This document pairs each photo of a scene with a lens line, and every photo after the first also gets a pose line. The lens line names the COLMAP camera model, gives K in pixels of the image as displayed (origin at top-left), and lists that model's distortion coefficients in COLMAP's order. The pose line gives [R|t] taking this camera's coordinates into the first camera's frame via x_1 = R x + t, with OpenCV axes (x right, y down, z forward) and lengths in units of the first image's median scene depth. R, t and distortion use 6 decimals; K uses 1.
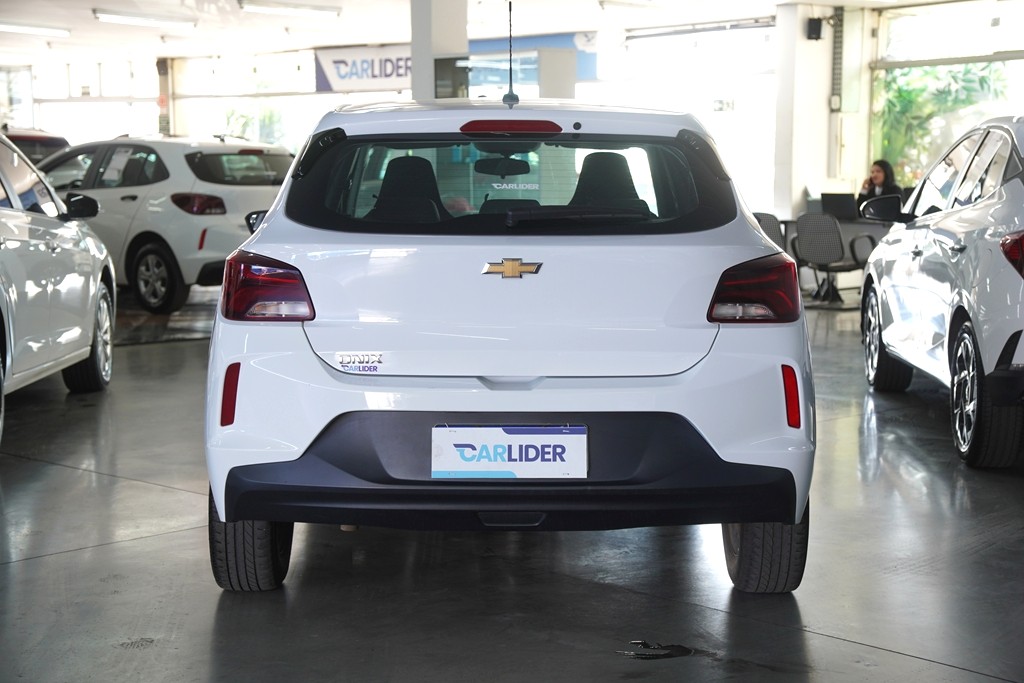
lens RADIAL K [[1770.4, 0, 510.3], [0, 1770.4, 342.7], [0, 0, 1]] dist [0.368945, 0.000000]
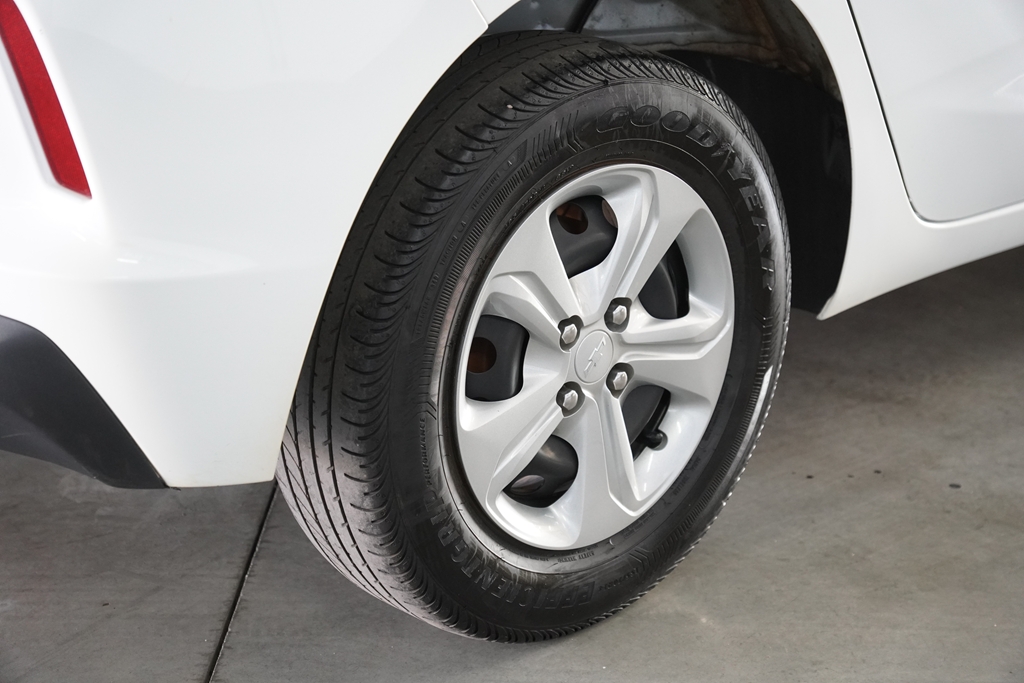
lens RADIAL K [[2114.9, 0, 508.9], [0, 2114.9, 336.1], [0, 0, 1]] dist [0.605096, 0.000000]
pose [[0.684920, 0.253892, -0.682952, 0.463783], [-0.068426, 0.955596, 0.286625, -0.038728], [0.725398, -0.149583, 0.671880, 0.807371]]
